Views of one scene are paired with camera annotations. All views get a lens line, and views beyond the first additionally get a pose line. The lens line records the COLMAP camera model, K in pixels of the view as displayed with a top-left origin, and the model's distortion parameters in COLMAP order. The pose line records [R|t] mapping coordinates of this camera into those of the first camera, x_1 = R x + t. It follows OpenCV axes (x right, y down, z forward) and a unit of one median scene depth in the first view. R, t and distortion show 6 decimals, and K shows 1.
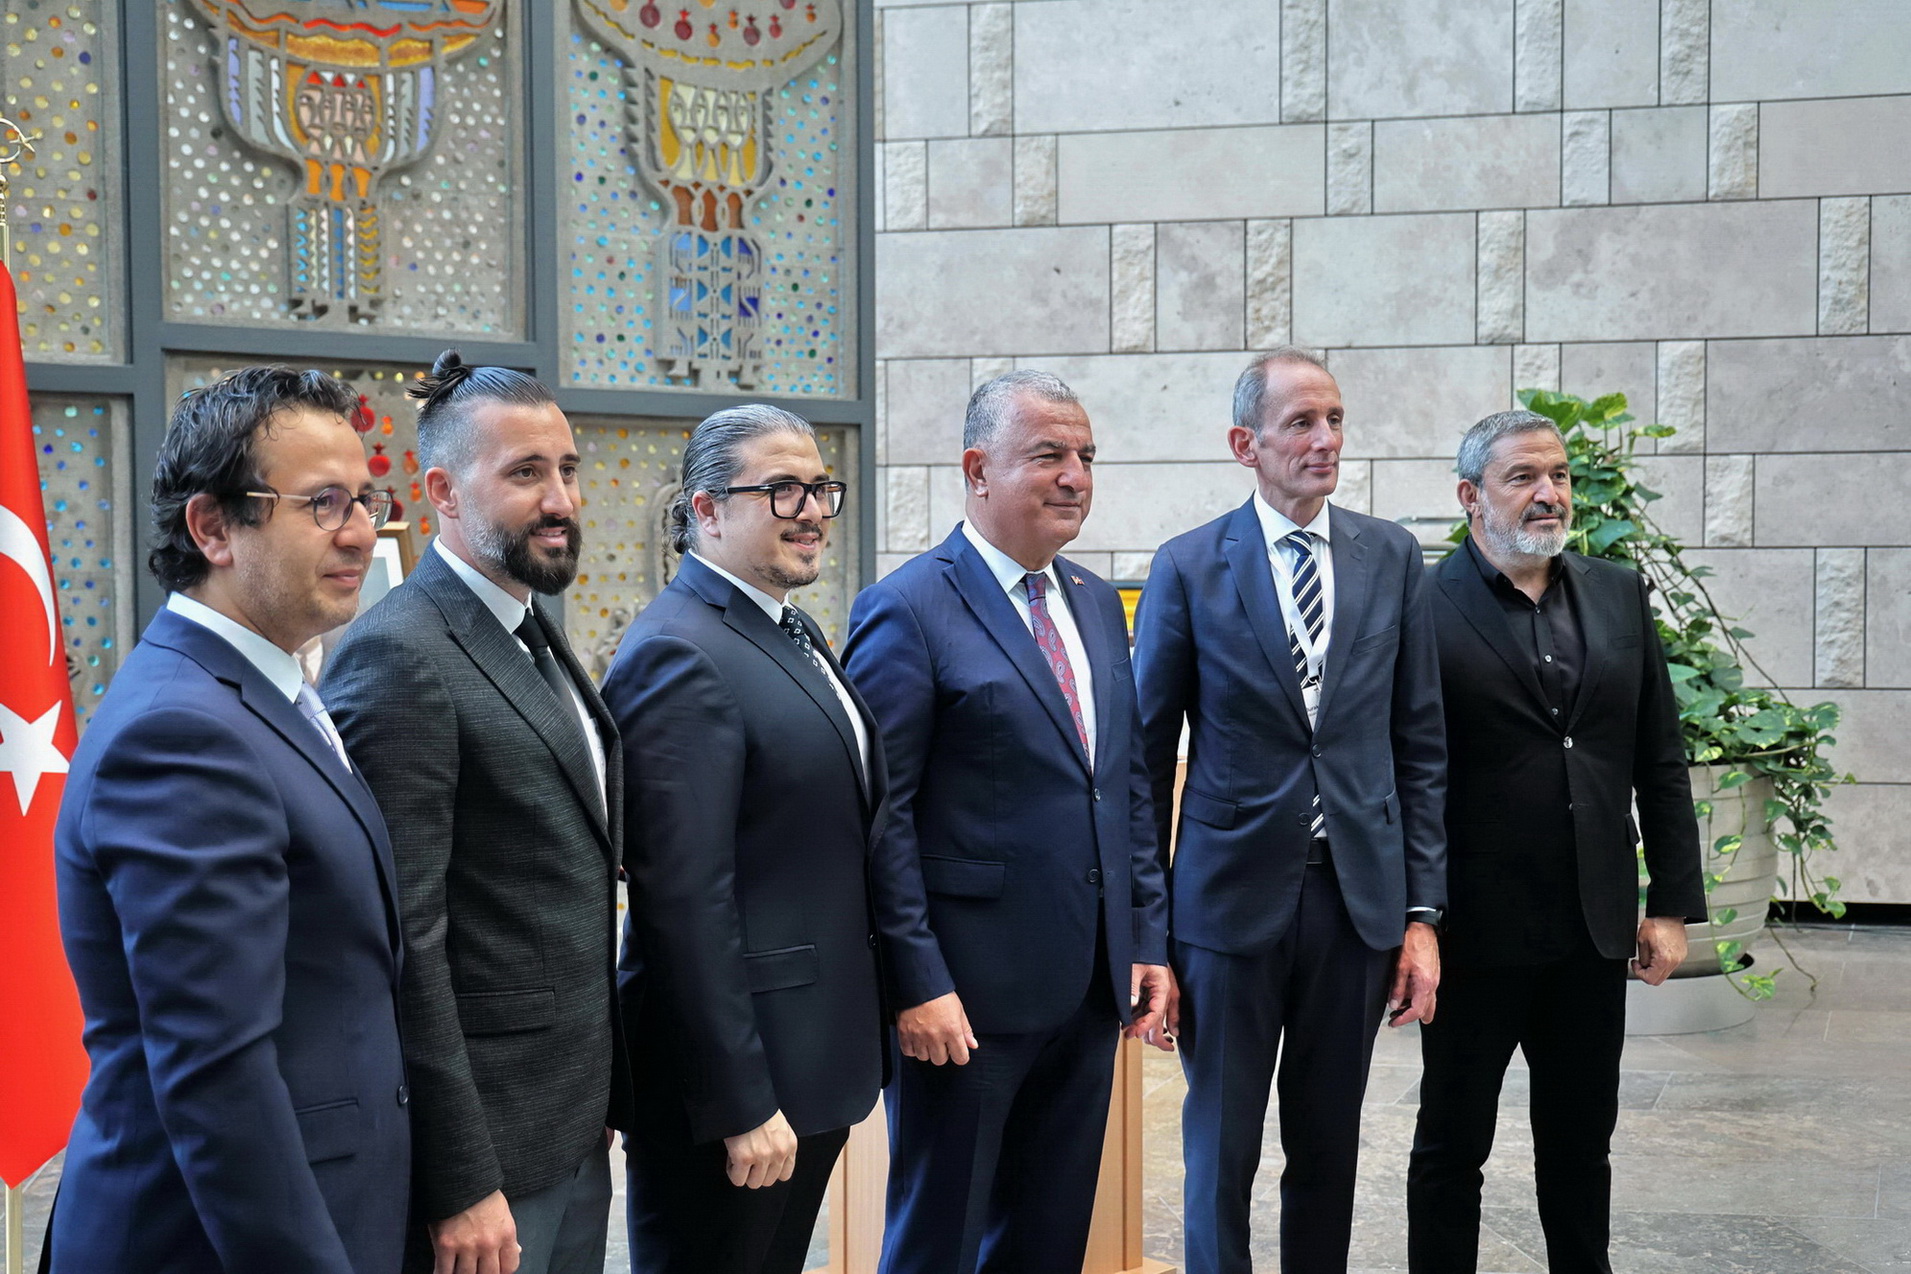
lens RADIAL K [[2210.2, 0, 998.6], [0, 2210.2, 658.5], [0, 0, 1]] dist [0.031844, 0.000000]
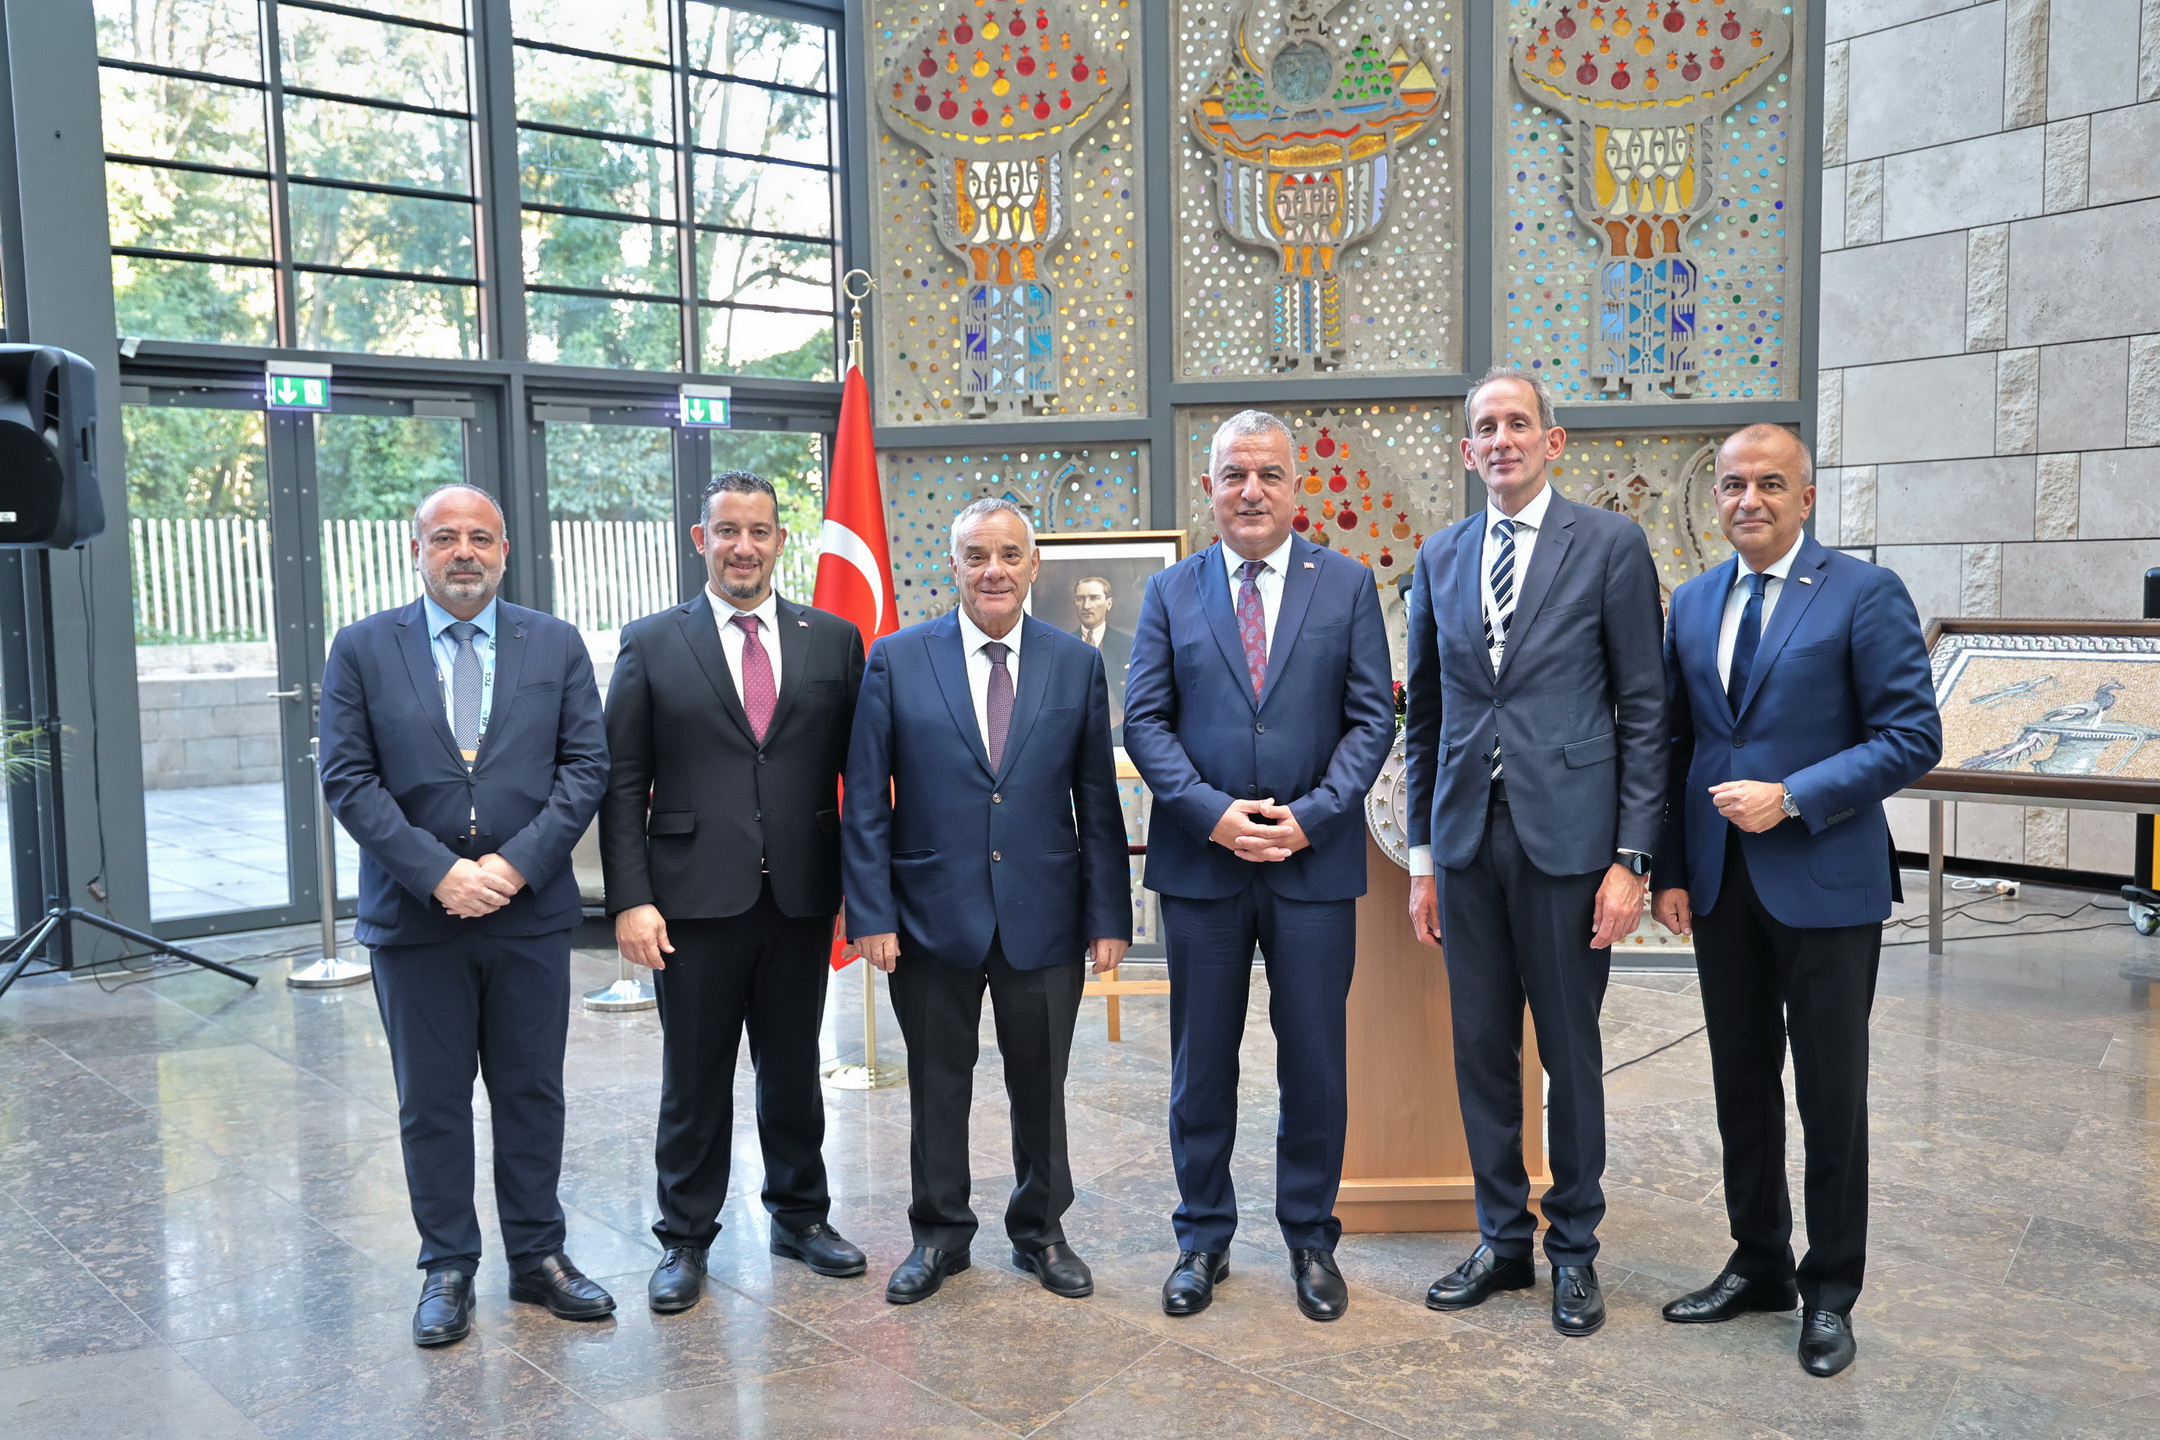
lens RADIAL K [[1994.2, 0, 1096.9], [0, 1994.2, 758.3], [0, 0, 1]] dist [0.022197, 0.000000]
pose [[0.731107, 0.054902, -0.680050, 0.374220], [-0.016911, 0.997909, 0.062382, 0.000417], [0.682053, -0.034108, 0.730507, 0.067729]]
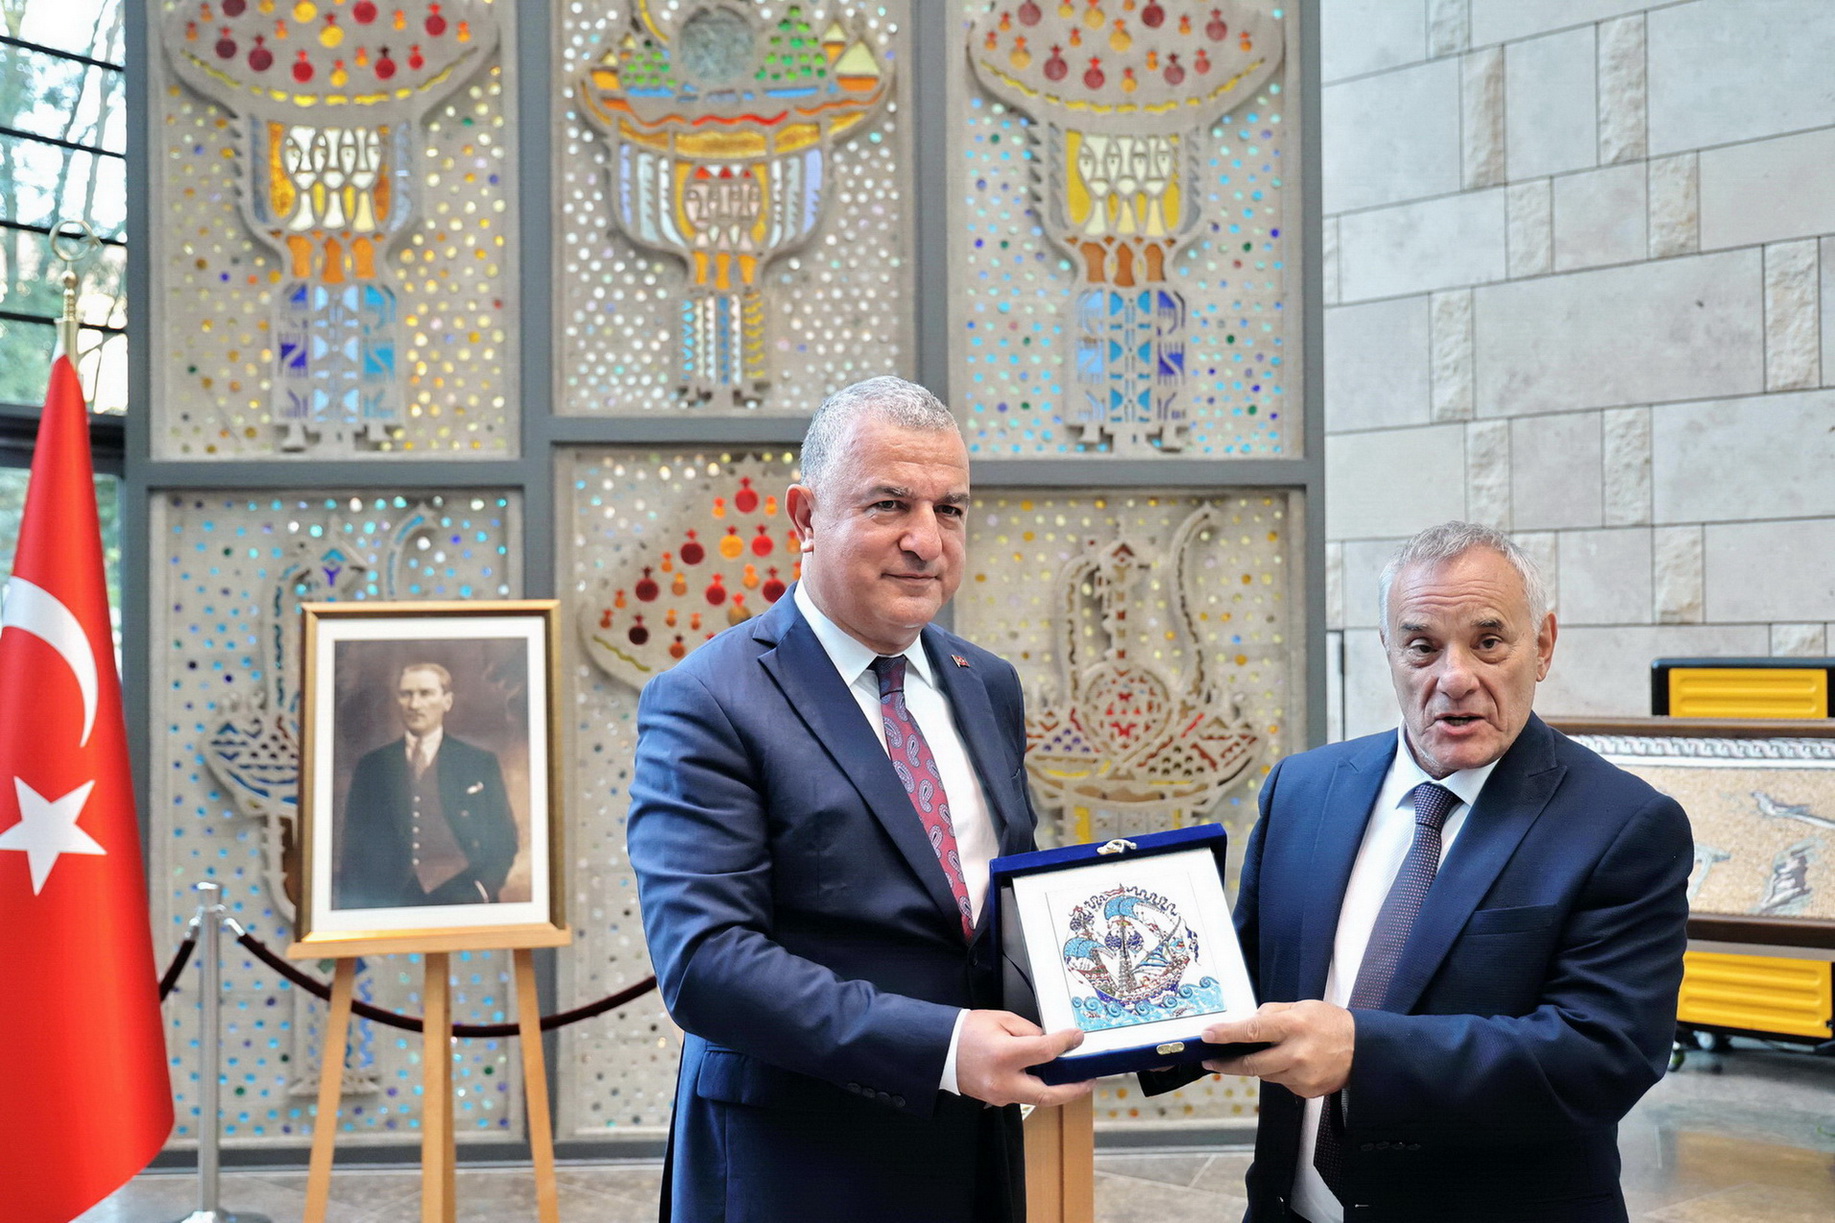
lens RADIAL K [[1927.4, 0, 934.9], [0, 1927.4, 618.3], [0, 0, 1]] dist [0.027964, 0.000000]
pose [[0.860310, -0.008208, -0.509705, 0.219152], [-0.018062, 0.998752, -0.046568, -0.013694], [0.509451, 0.049269, 0.859088, 0.269574]]
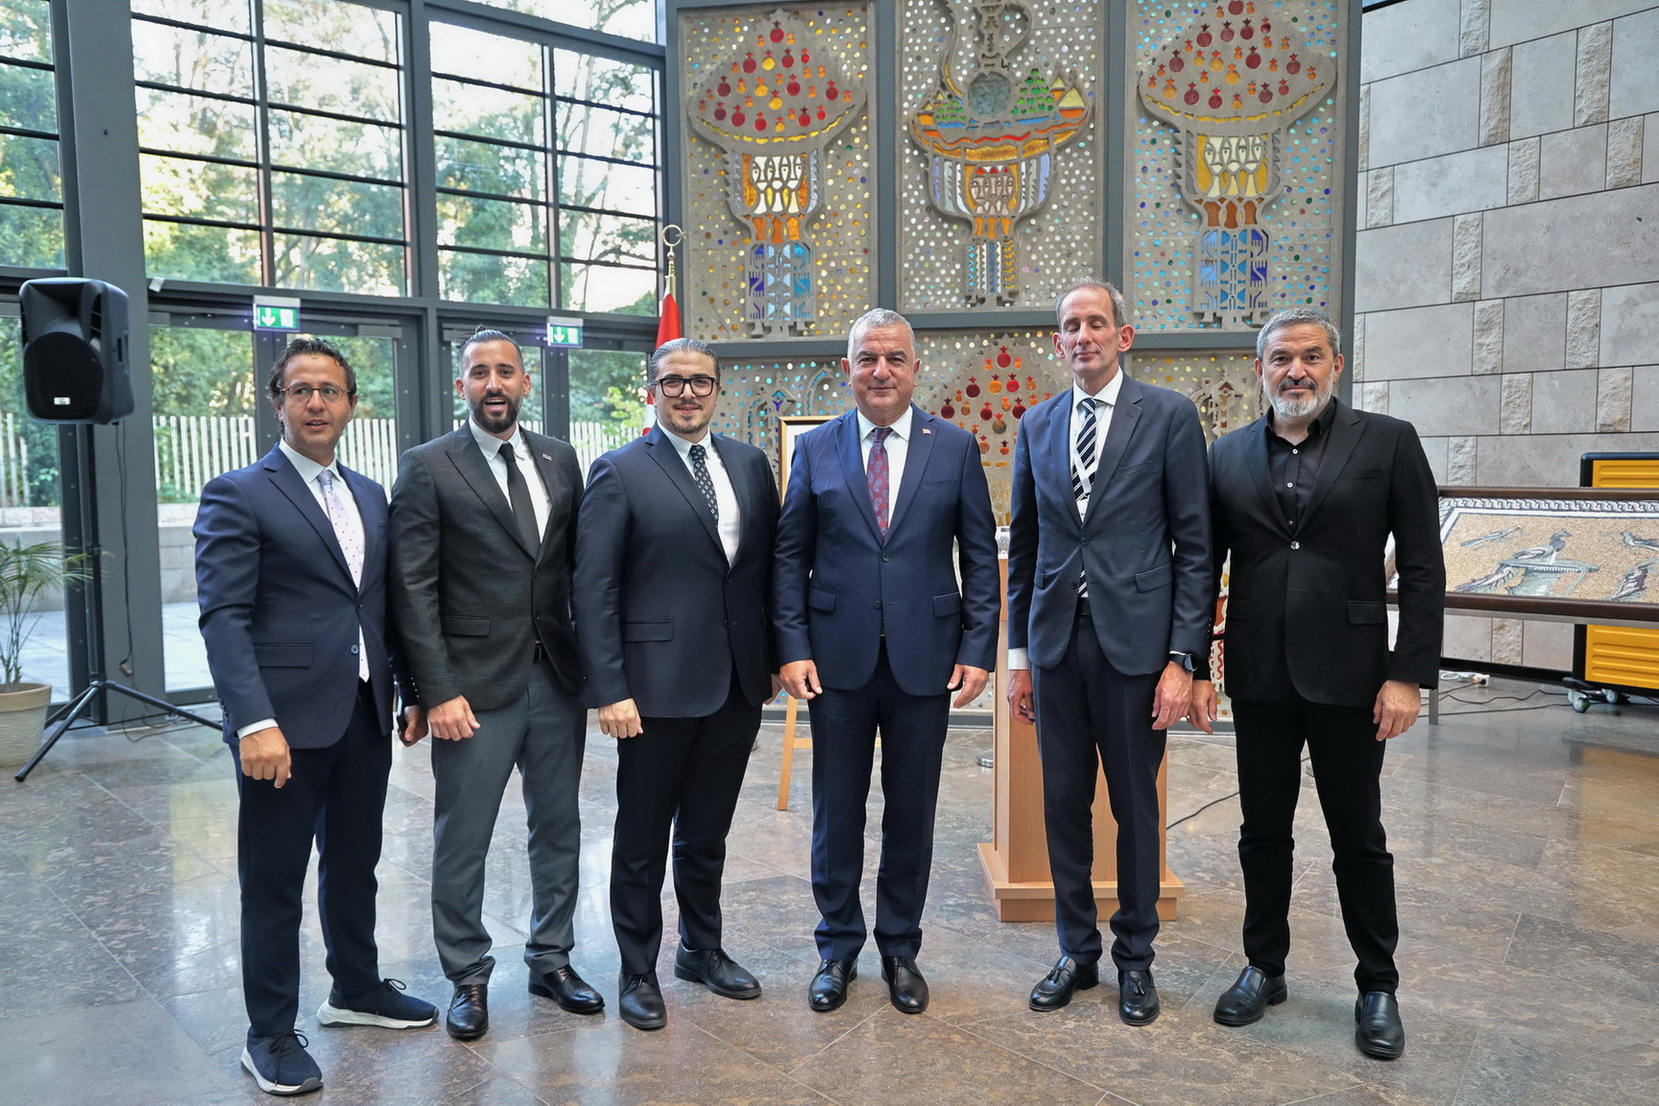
lens RADIAL K [[1365.6, 0, 841.3], [0, 1365.6, 576.2], [0, 0, 1]] dist [-0.000017, 0.032395]
pose [[0.733651, 0.053619, -0.677408, 0.343249], [-0.025394, 0.998349, 0.051520, 0.011064], [0.679052, -0.020595, 0.733801, 0.096248]]
